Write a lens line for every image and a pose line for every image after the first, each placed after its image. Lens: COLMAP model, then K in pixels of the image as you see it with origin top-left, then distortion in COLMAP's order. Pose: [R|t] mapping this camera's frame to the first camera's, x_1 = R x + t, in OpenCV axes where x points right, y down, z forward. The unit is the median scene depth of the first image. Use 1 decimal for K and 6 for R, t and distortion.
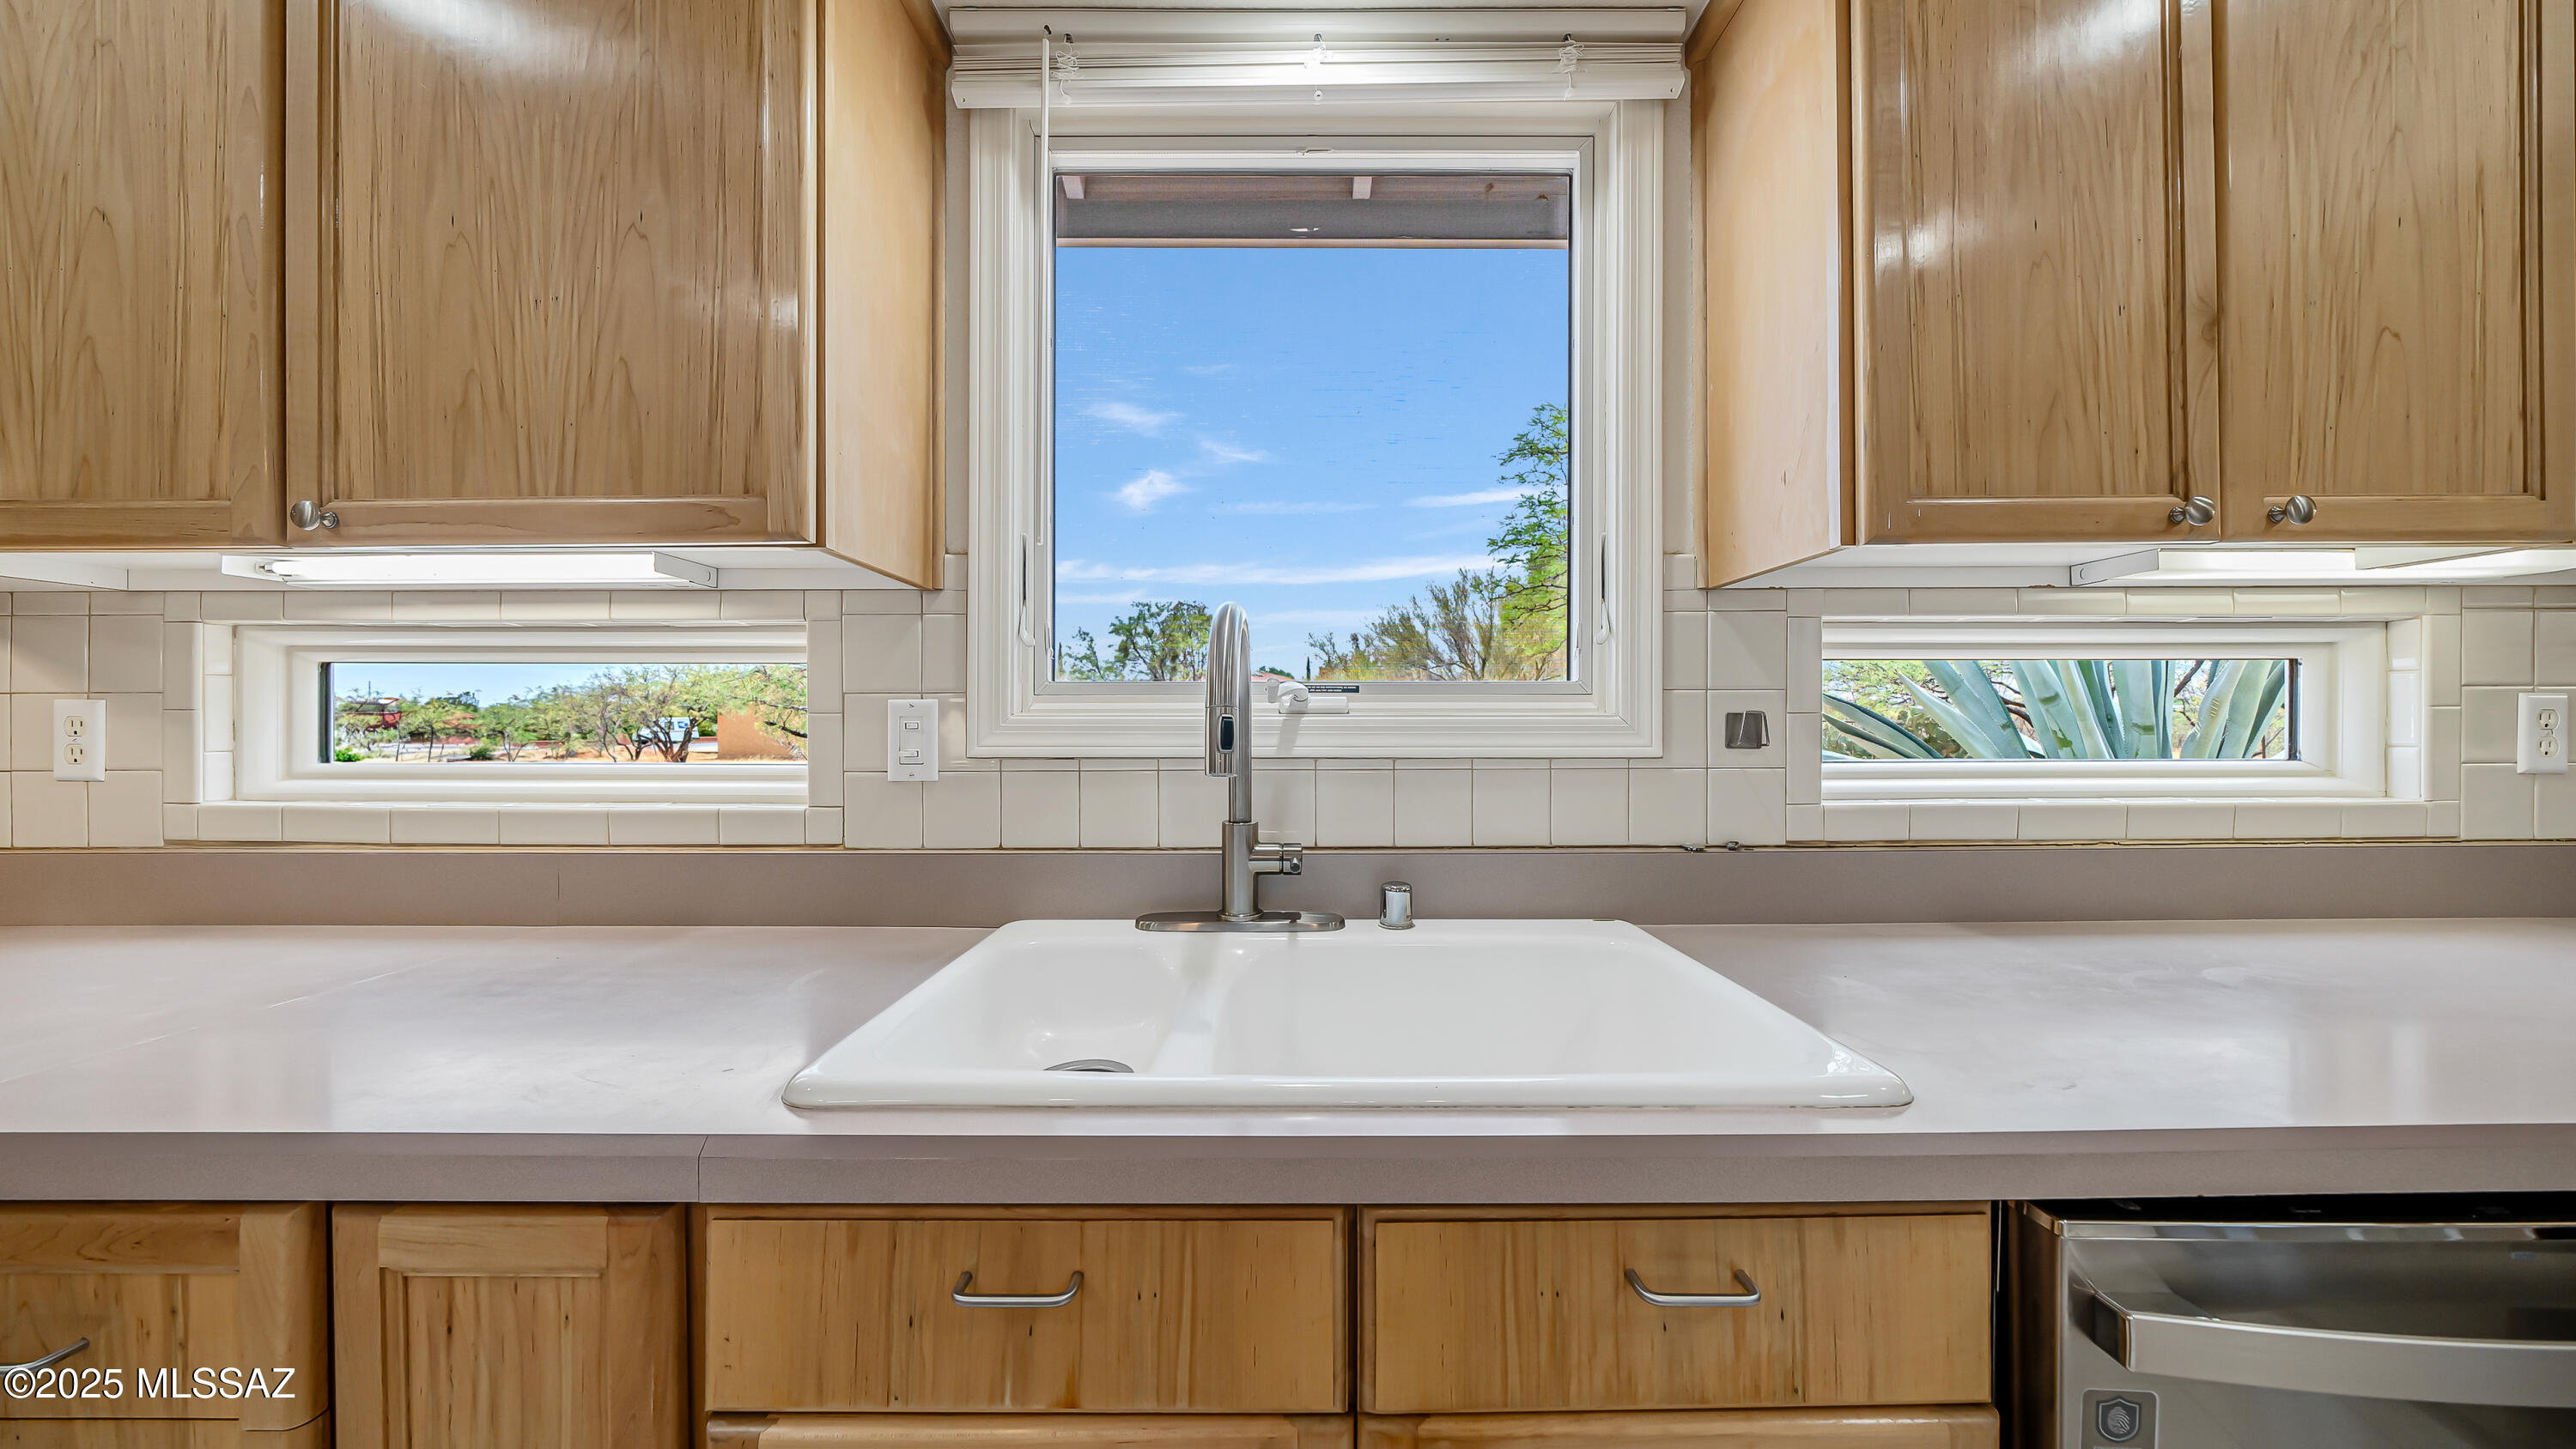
lens RADIAL K [[892.2, 0, 1274.1], [0, 892.2, 728.2], [0, 0, 1]] dist [-0.001427, -0.000038]
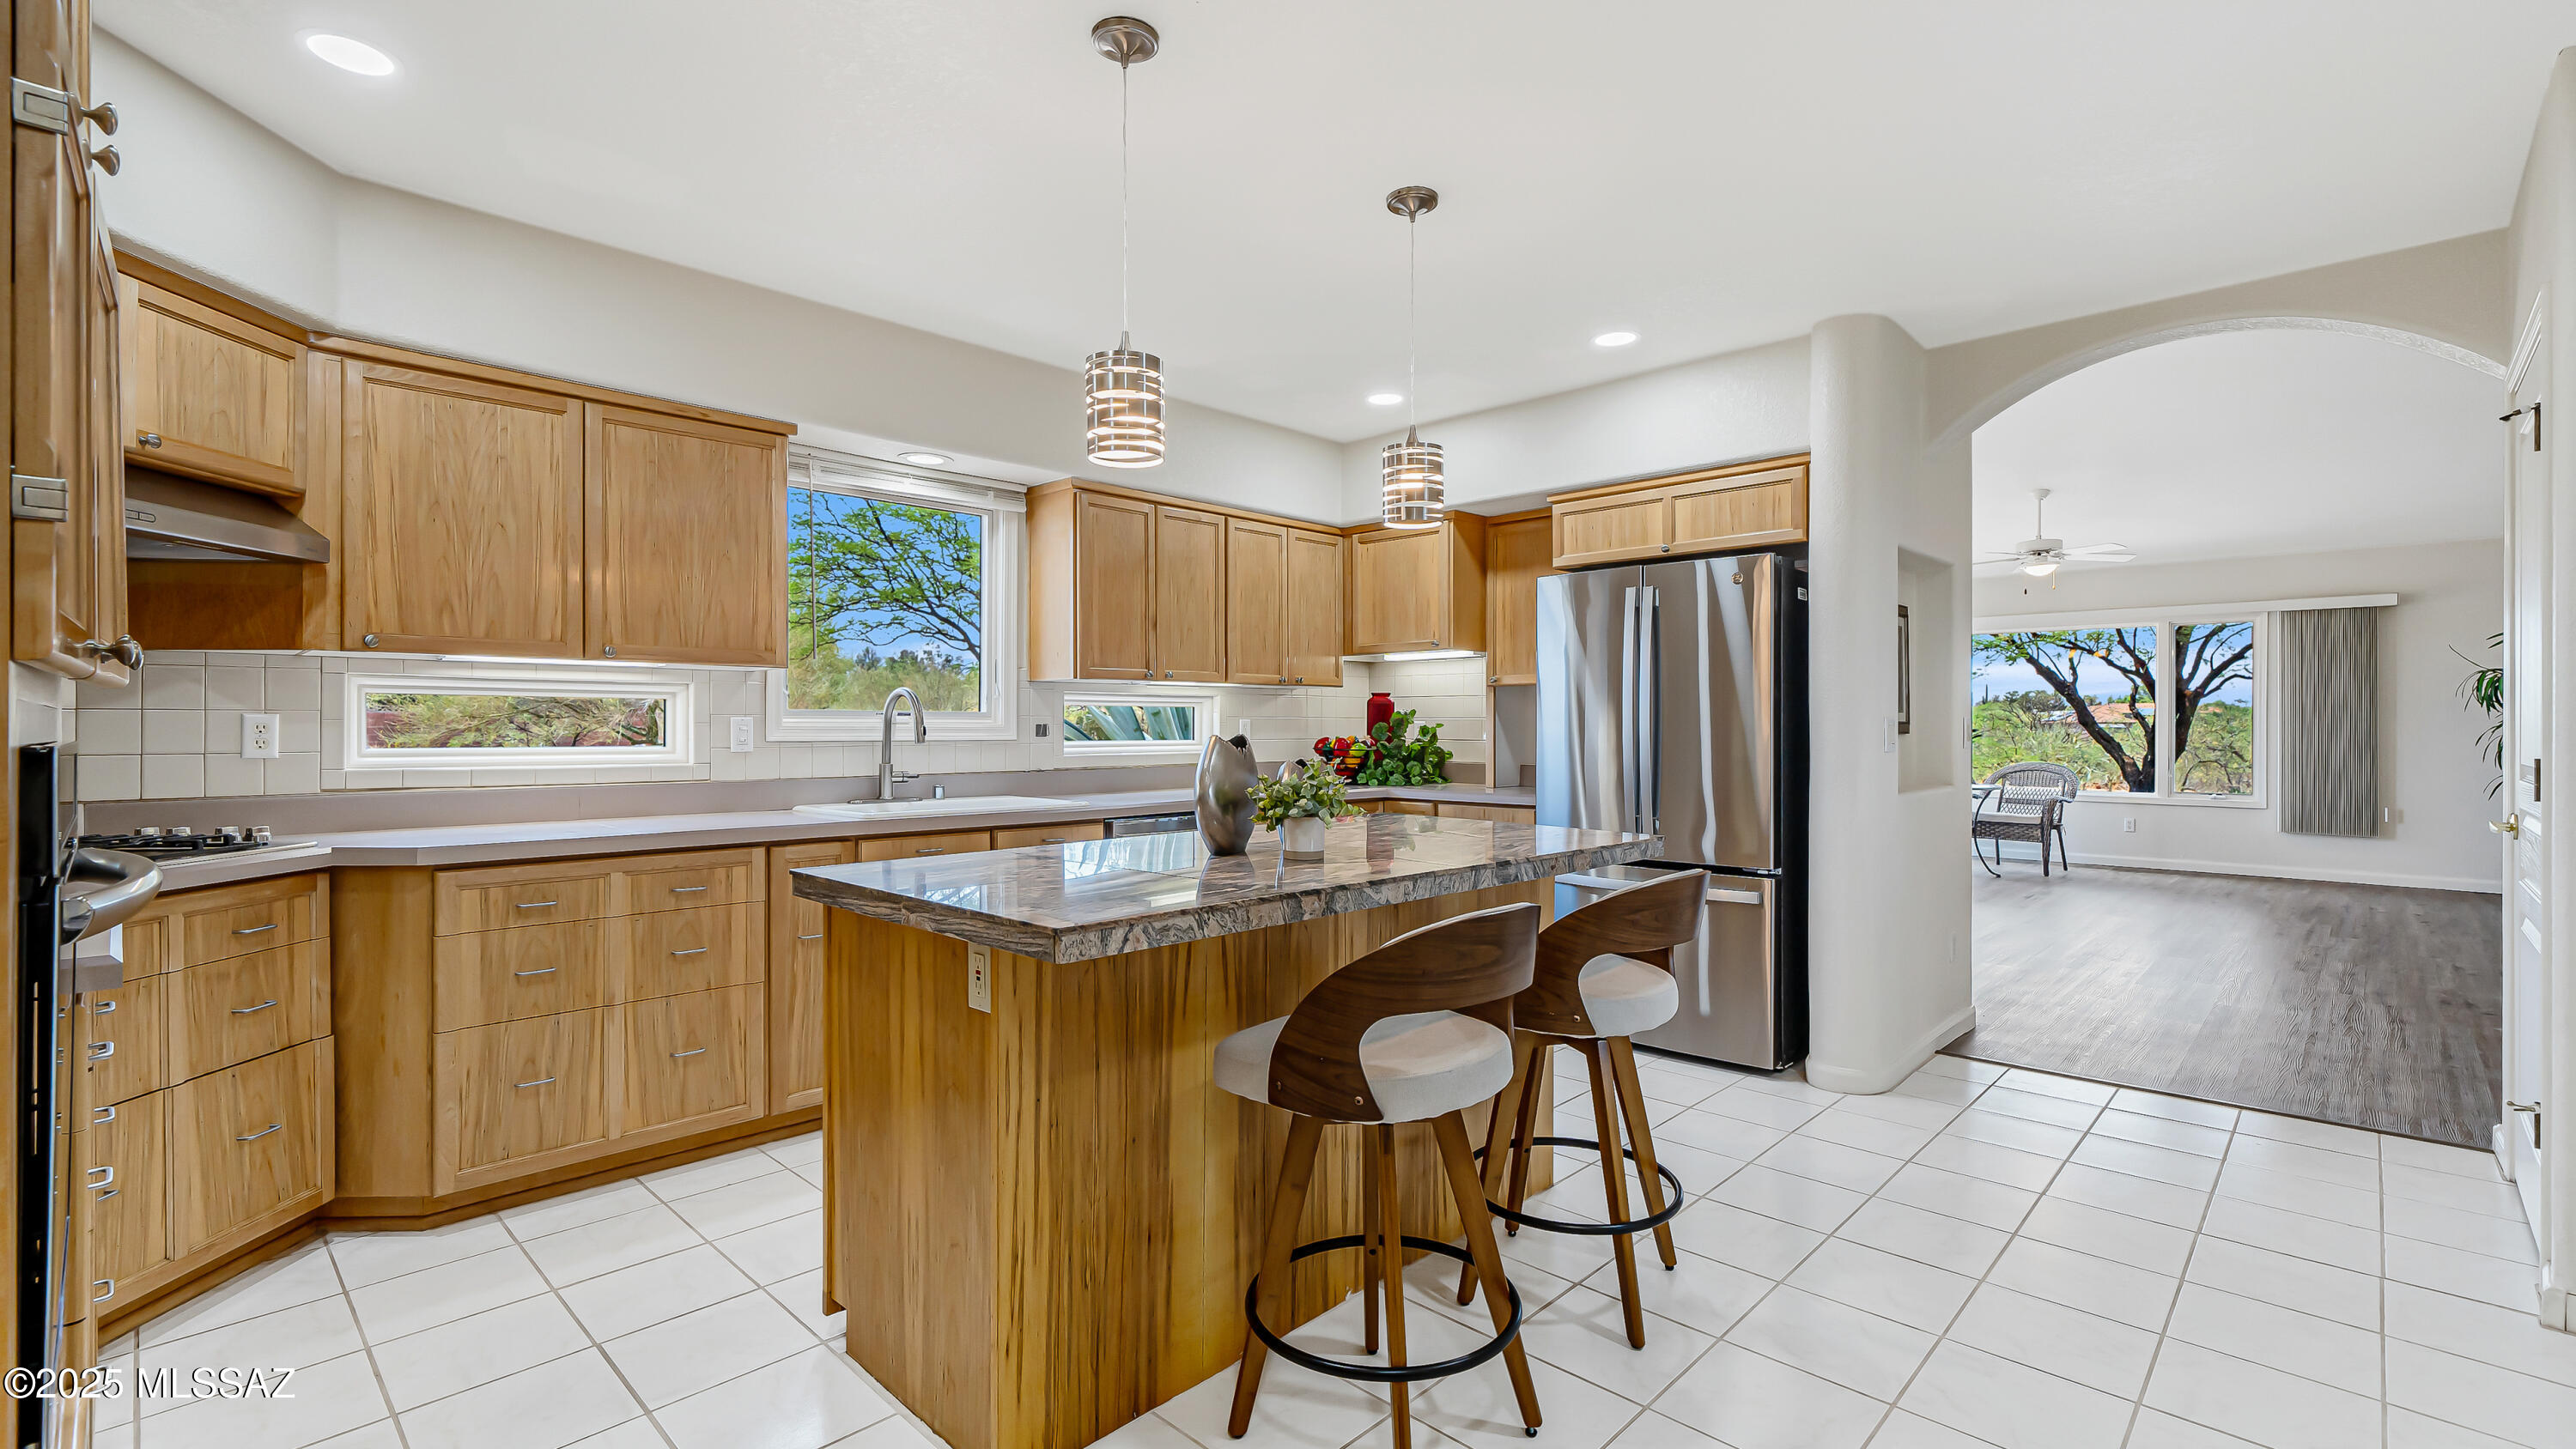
lens RADIAL K [[1124.1, 0, 1288.1], [0, 1124.1, 727.7], [0, 0, 1]] dist [-0.000387, -0.000006]
pose [[0.691139, 0.001254, 0.722721, -1.599766], [-0.001114, 0.999999, -0.000670, -0.004870], [-0.722721, -0.000342, 0.691140, -2.159431]]
